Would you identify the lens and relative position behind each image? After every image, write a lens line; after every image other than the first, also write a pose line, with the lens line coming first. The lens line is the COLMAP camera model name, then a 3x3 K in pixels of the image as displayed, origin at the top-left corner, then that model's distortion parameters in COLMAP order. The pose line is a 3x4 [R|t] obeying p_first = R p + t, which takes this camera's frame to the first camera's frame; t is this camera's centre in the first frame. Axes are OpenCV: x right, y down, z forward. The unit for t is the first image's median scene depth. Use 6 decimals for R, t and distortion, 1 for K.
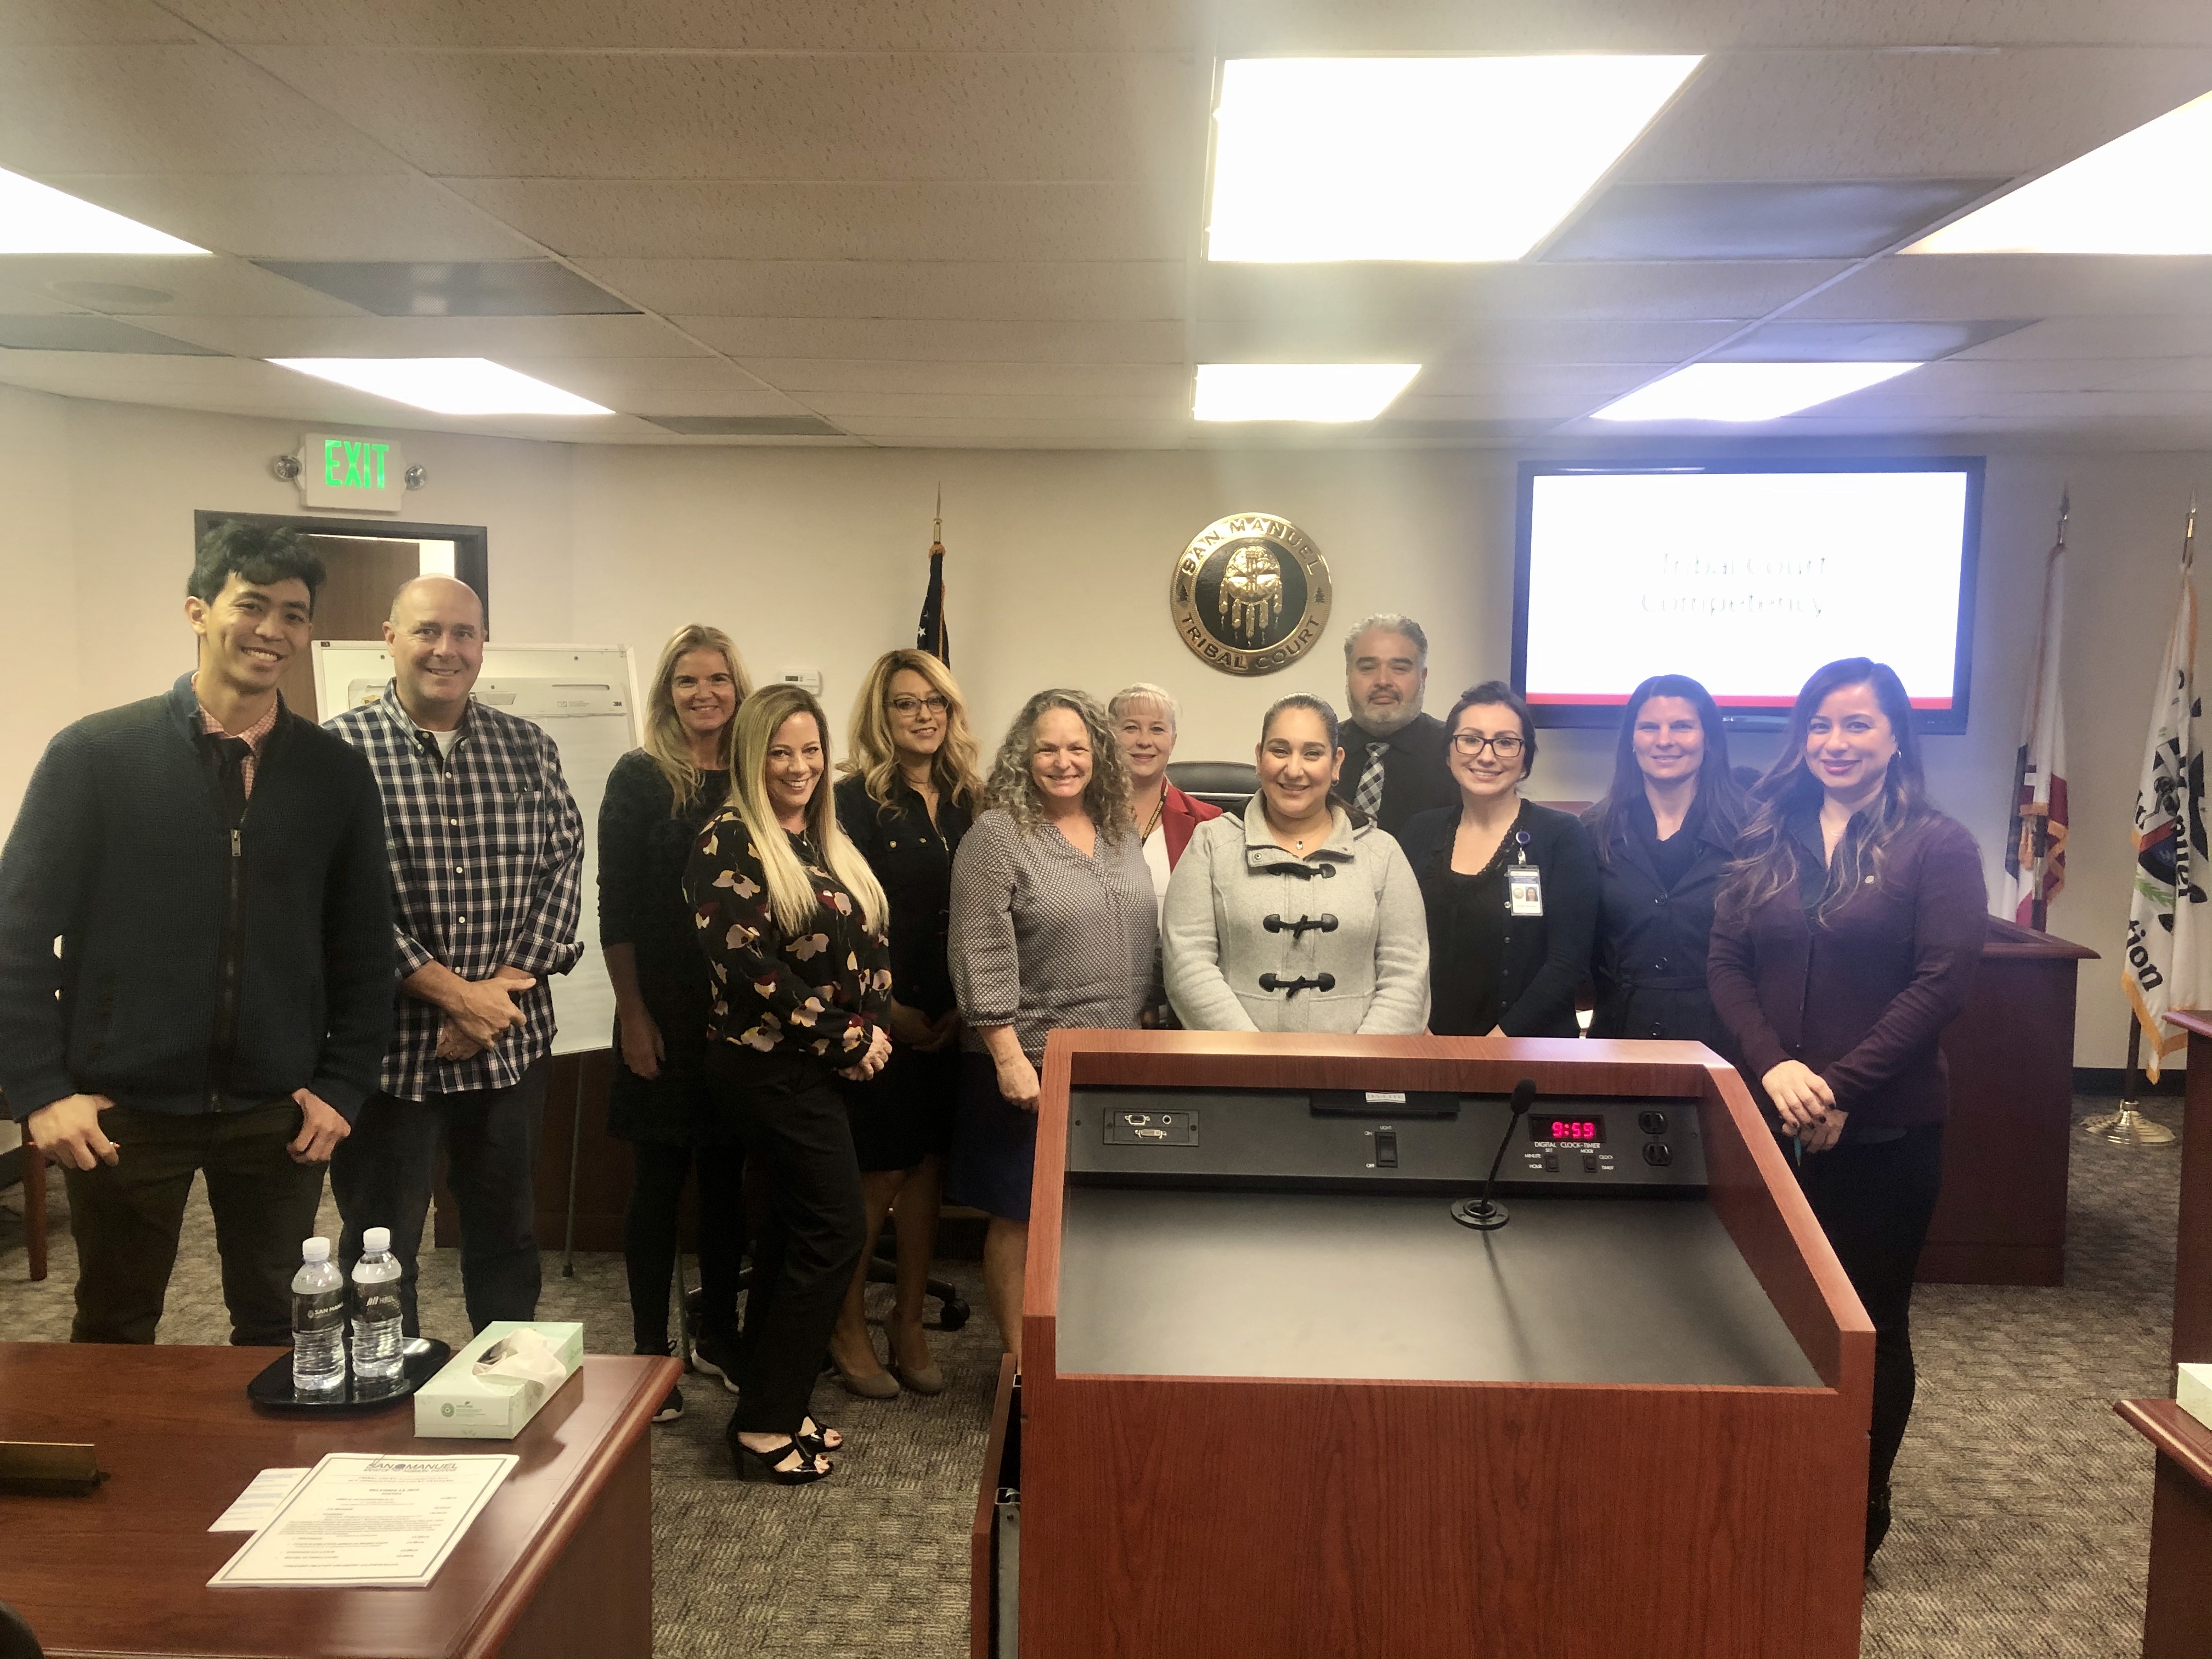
lens RADIAL K [[1796.4, 0, 1100.0], [0, 1796.4, 795.7], [0, 0, 1]] dist [0.047691, 0.002309]
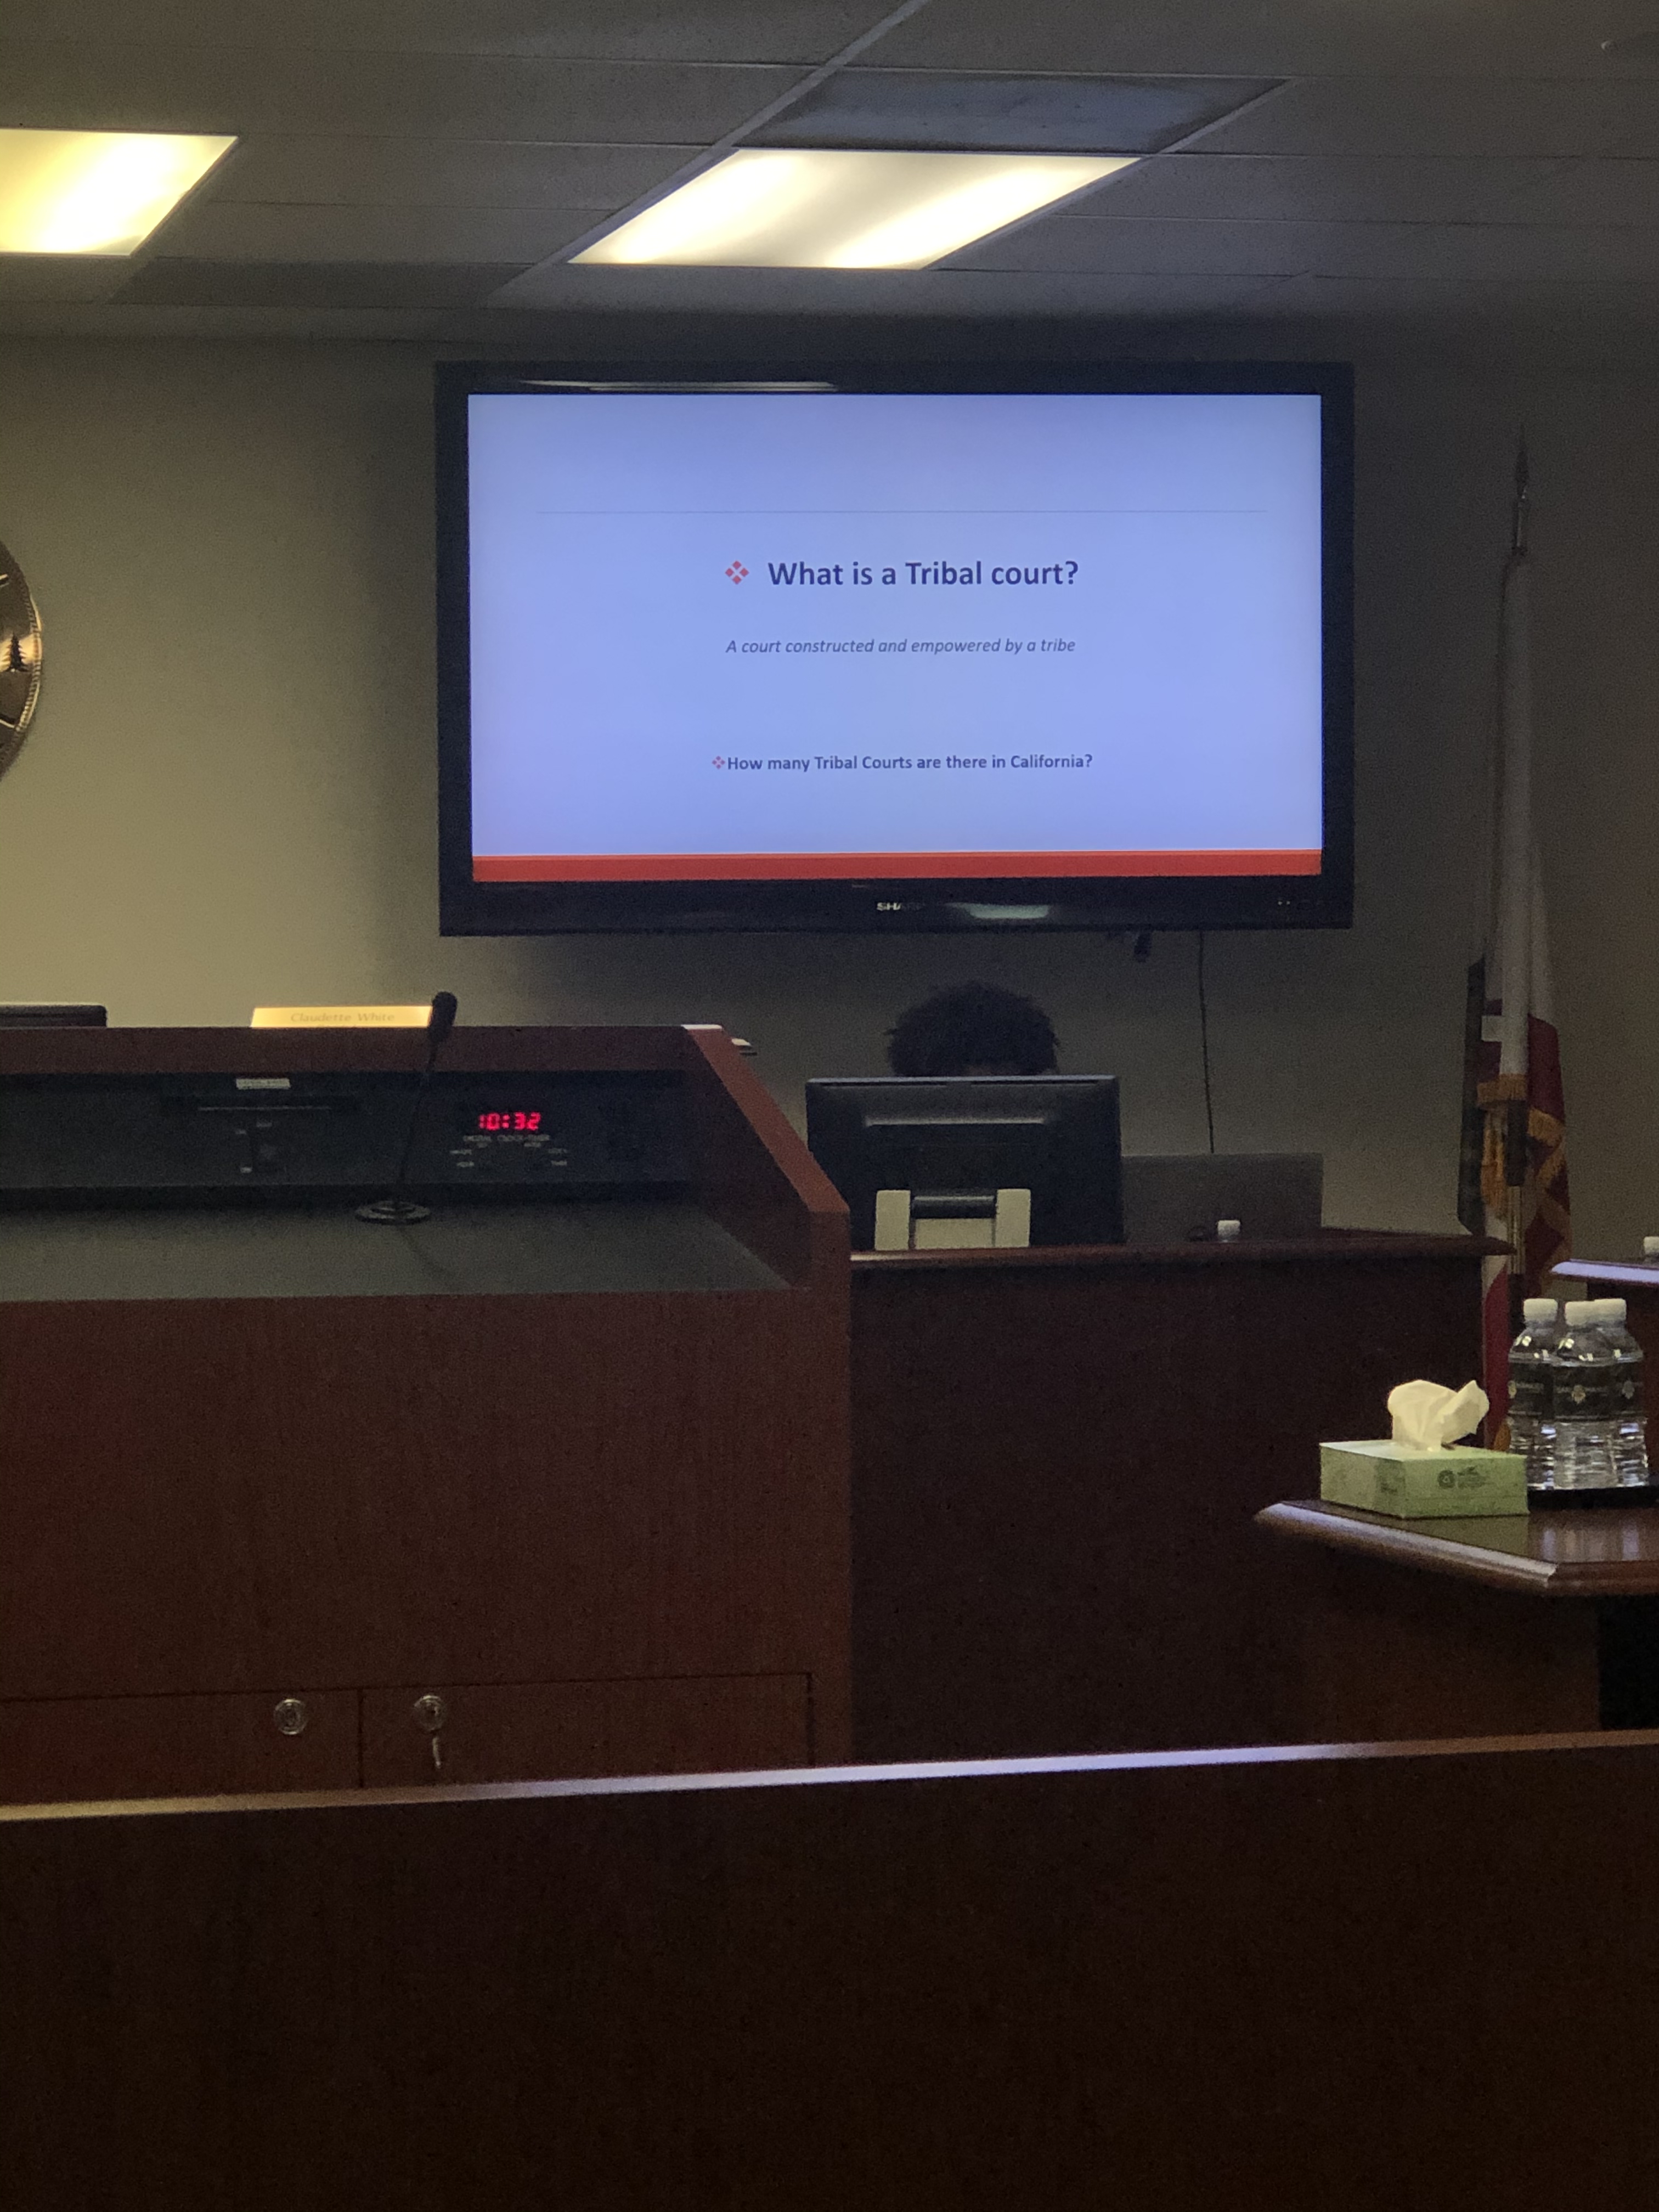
lens RADIAL K [[5929.9, 0, 823.0], [0, 5929.9, 996.2], [0, 0, 1]] dist [-0.050012, 13.127182]
pose [[0.960132, -0.019988, 0.278832, -0.104609], [0.049011, 0.994027, -0.097508, 0.135367], [-0.275217, 0.107287, 0.955377, -0.486703]]
